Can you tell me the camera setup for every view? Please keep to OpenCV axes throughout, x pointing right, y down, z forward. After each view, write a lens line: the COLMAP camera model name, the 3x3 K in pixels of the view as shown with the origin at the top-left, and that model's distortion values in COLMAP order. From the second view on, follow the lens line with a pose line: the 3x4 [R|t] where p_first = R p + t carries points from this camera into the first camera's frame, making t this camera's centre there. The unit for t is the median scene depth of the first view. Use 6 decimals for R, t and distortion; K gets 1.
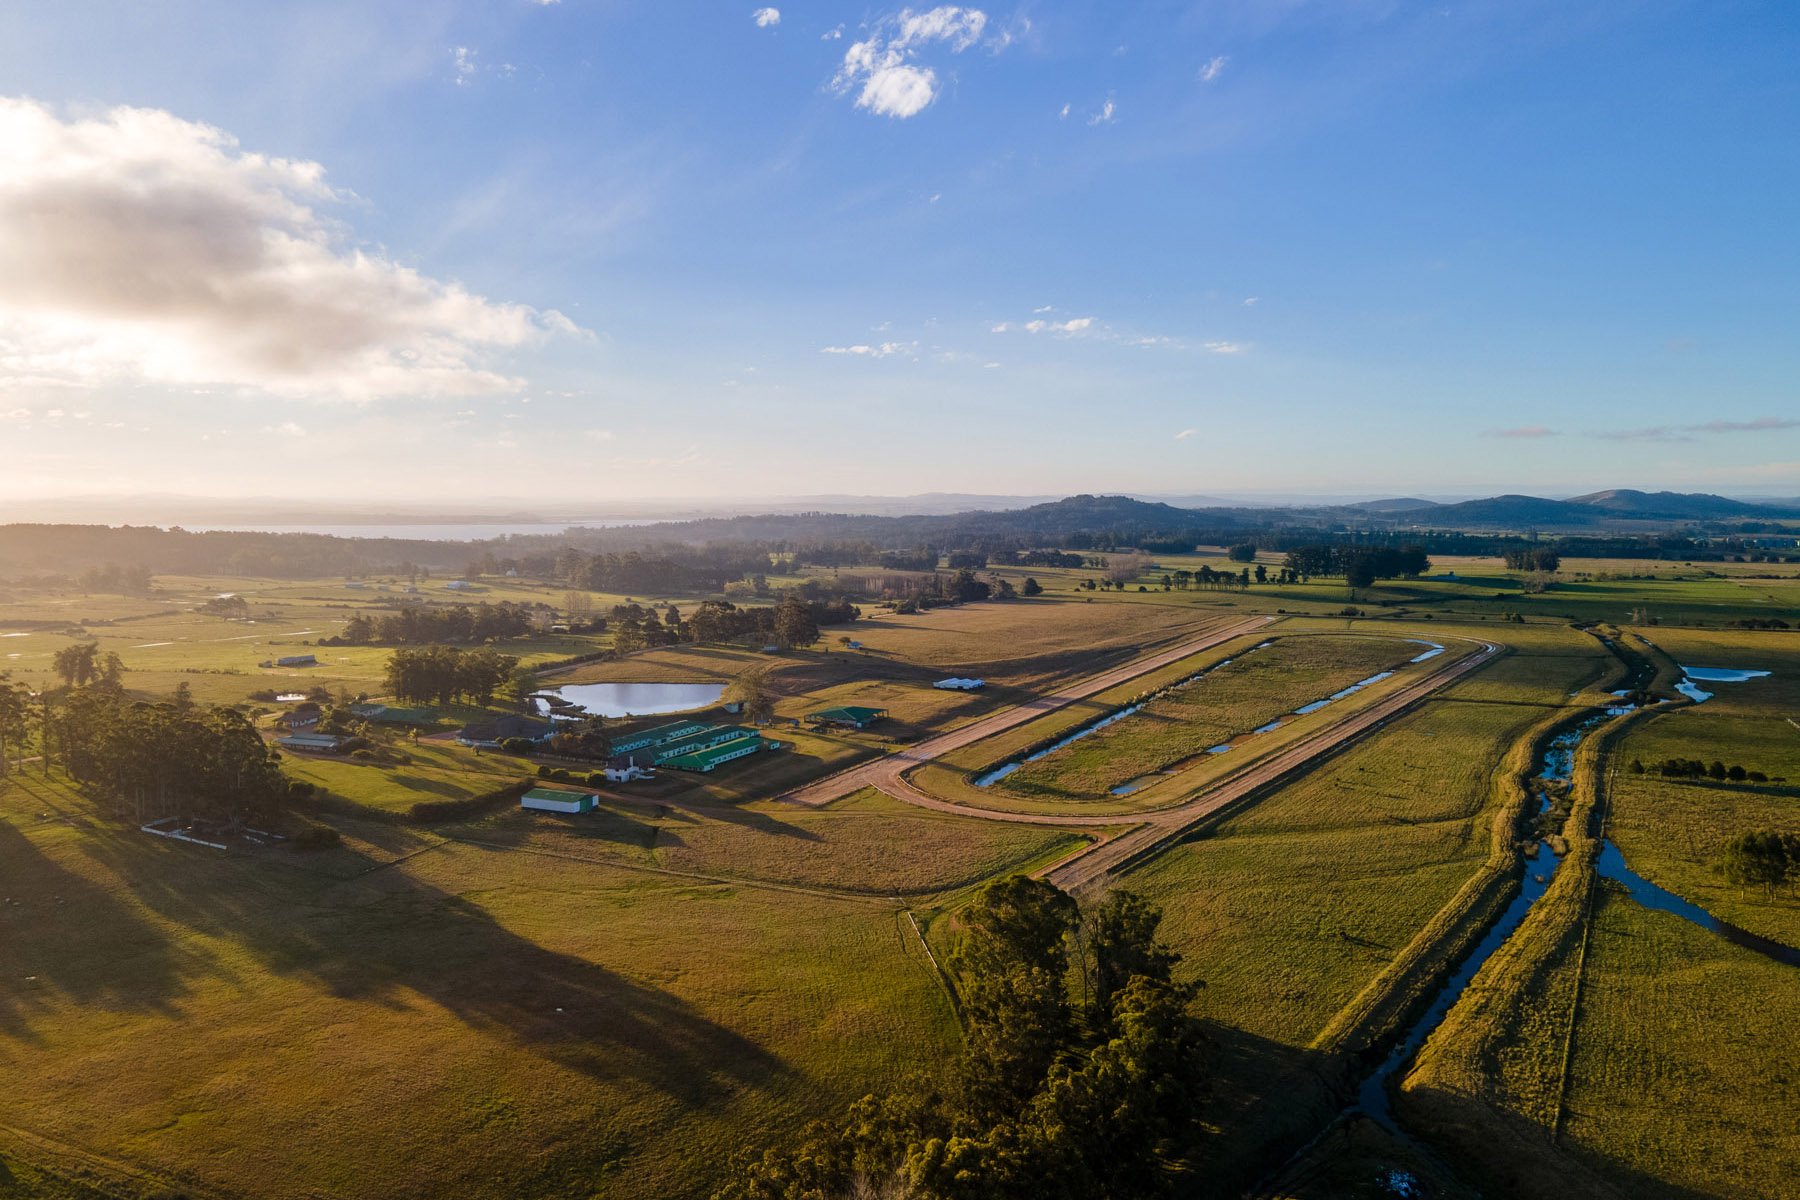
lens RADIAL K [[1321.1, 0, 900.0], [0, 1321.1, 600.0], [0, 0, 1]] dist [0.030851, 0.001653]
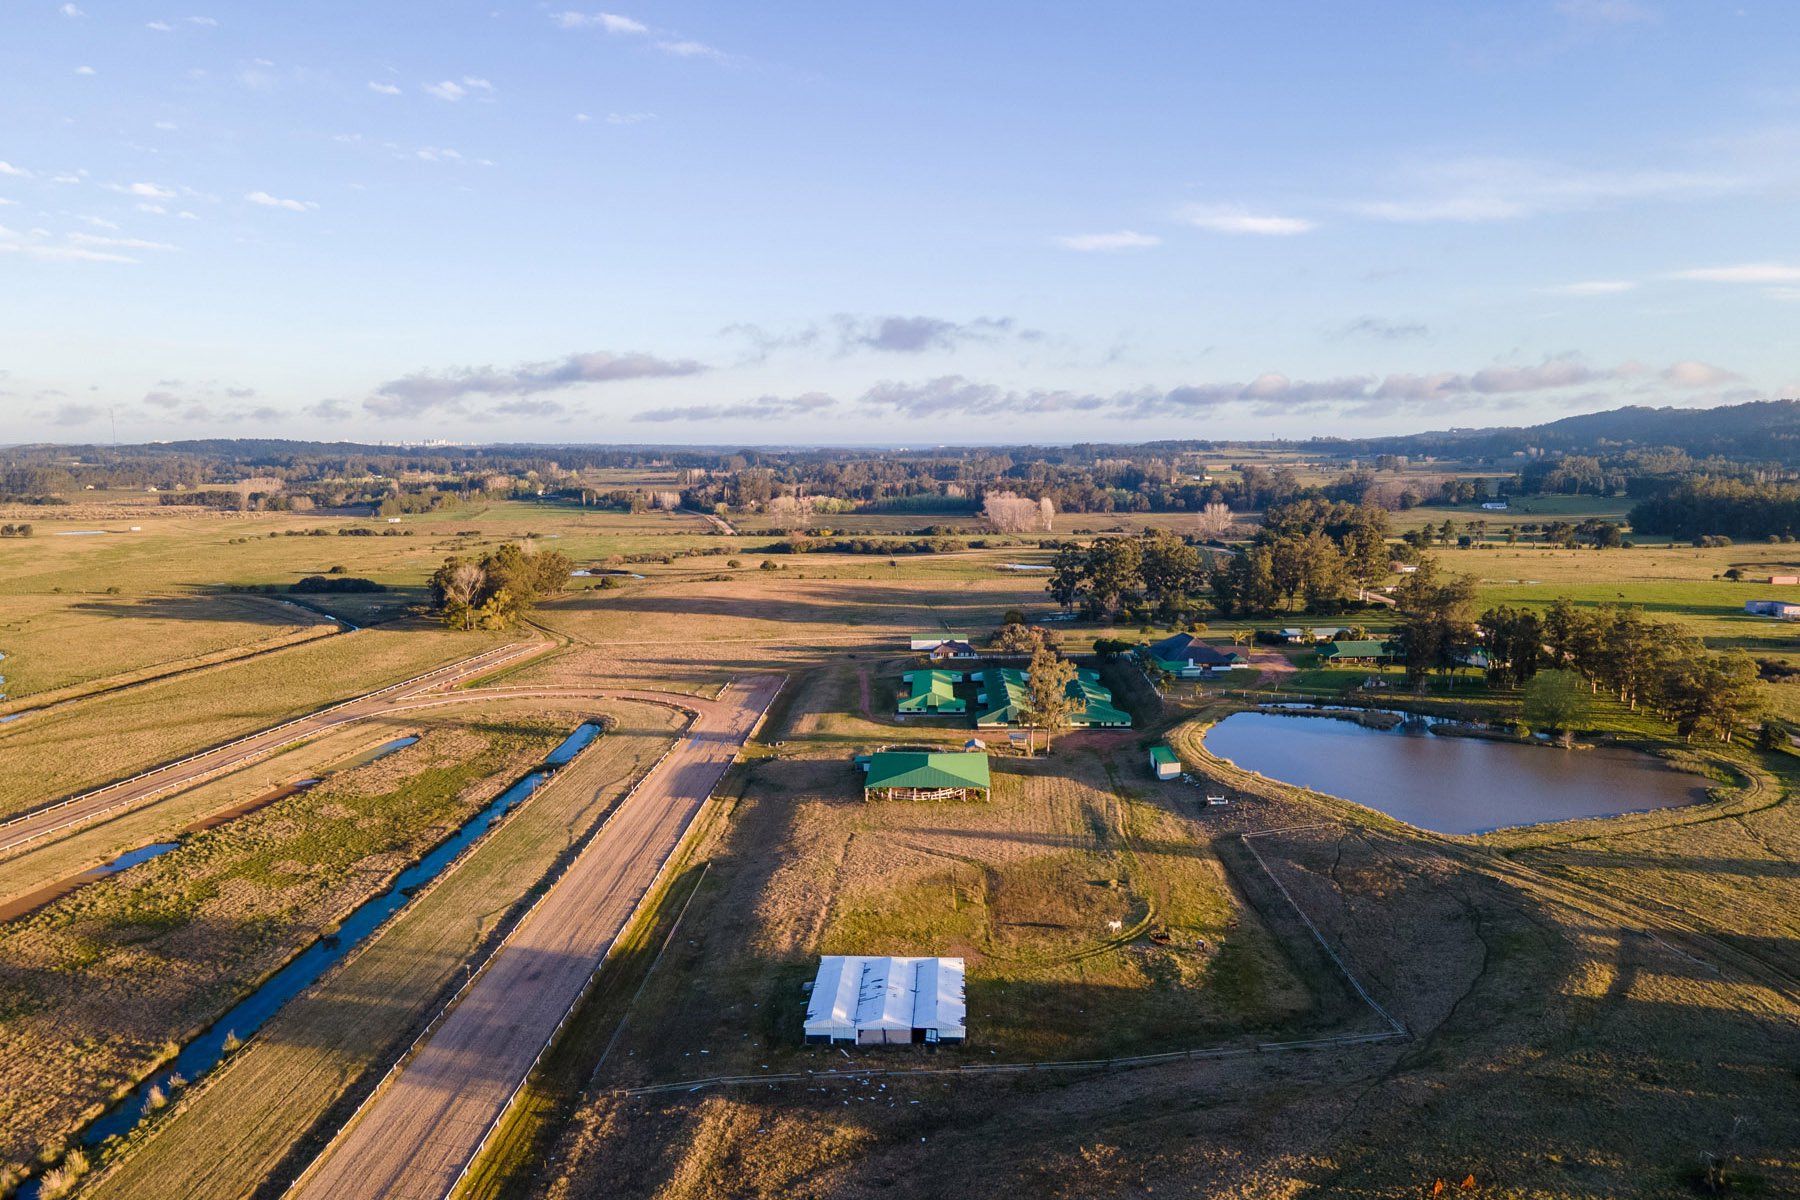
lens RADIAL K [[1332.0, 0, 900.0], [0, 1332.0, 600.0], [0, 0, 1]] dist [0.034445, 0.001982]
pose [[-0.912980, 0.050953, -0.404811, 0.071413], [-0.025963, 0.982905, 0.182273, -0.029729], [0.407178, 0.176922, -0.896049, 0.601433]]
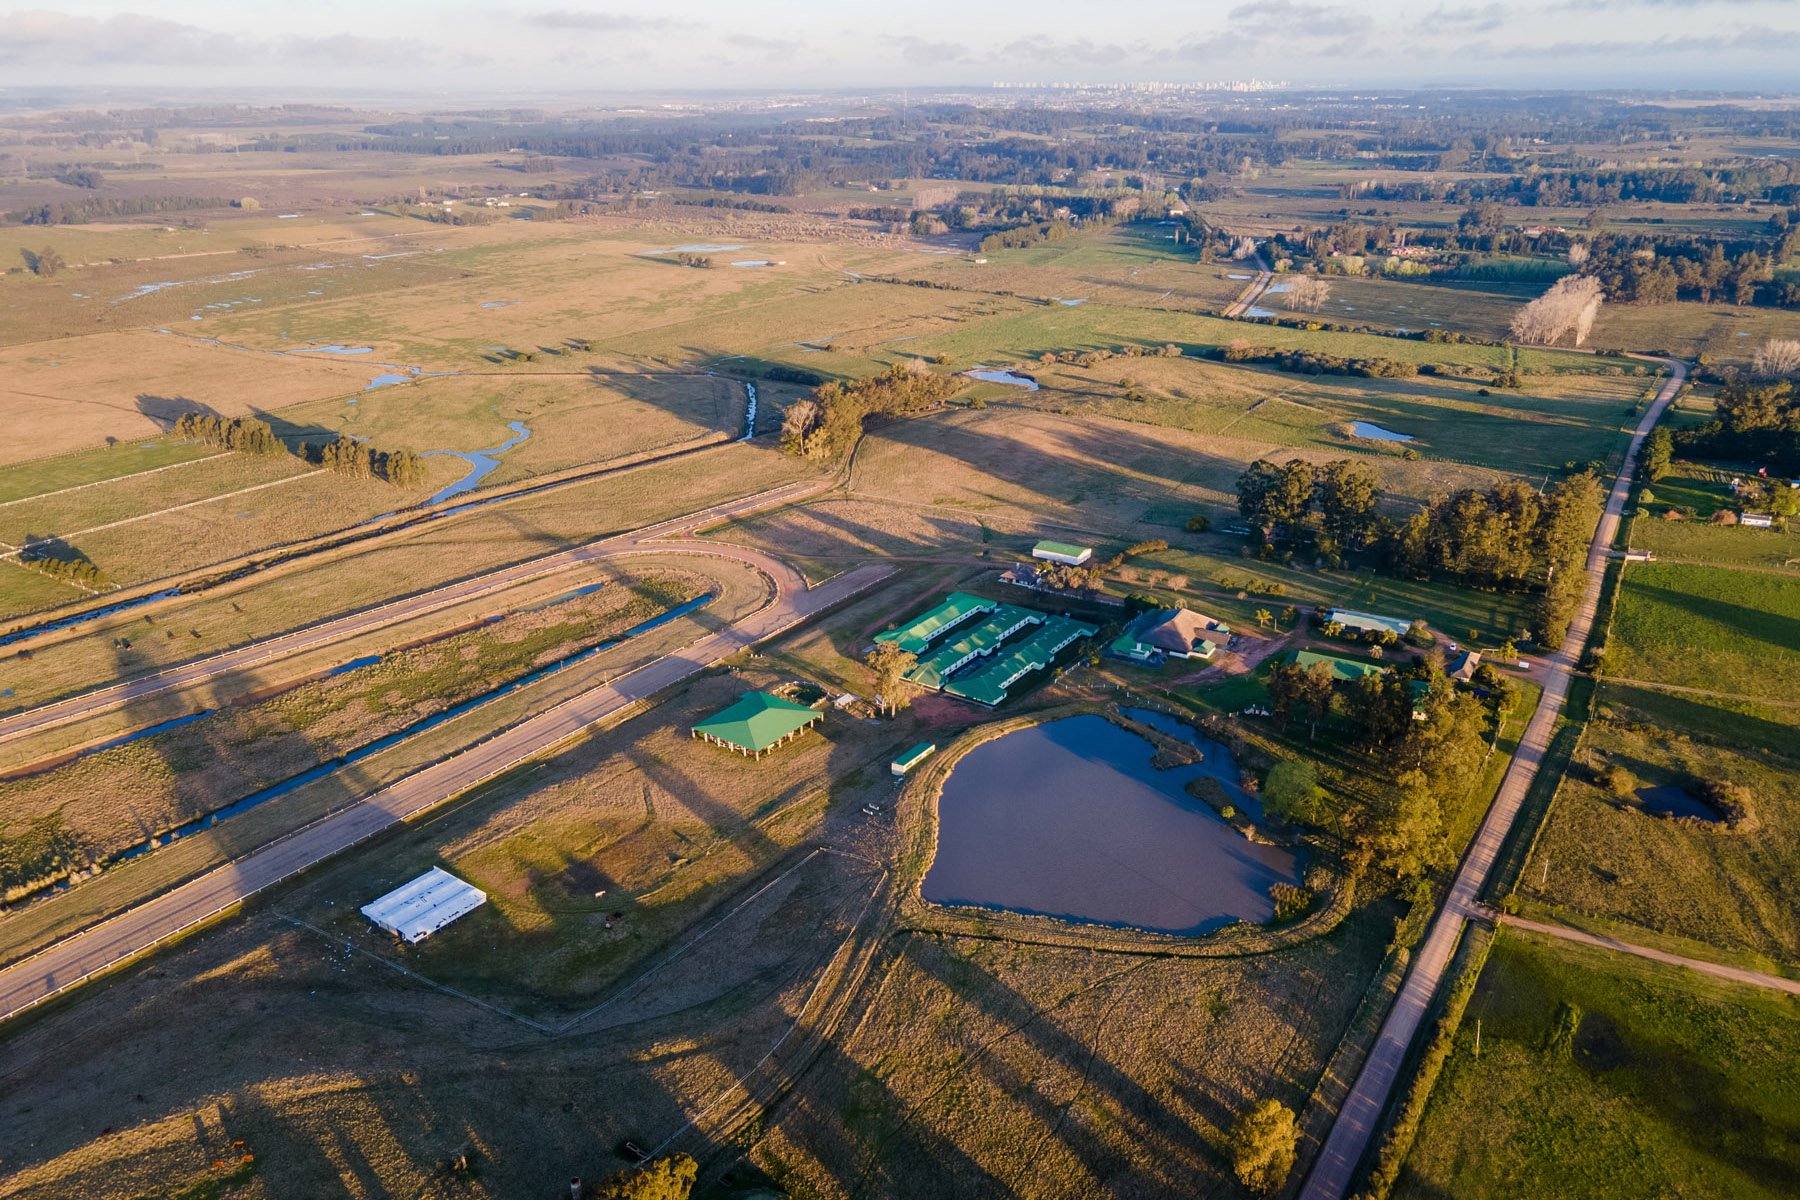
lens RADIAL K [[1321.1, 0, 900.0], [0, 1321.1, 600.0], [0, 0, 1]] dist [0.030851, 0.001653]
pose [[-0.986327, -0.061828, 0.152760, -0.092921], [0.011008, 0.900165, 0.435411, -0.116135], [-0.164429, 0.431139, -0.887176, 0.660571]]
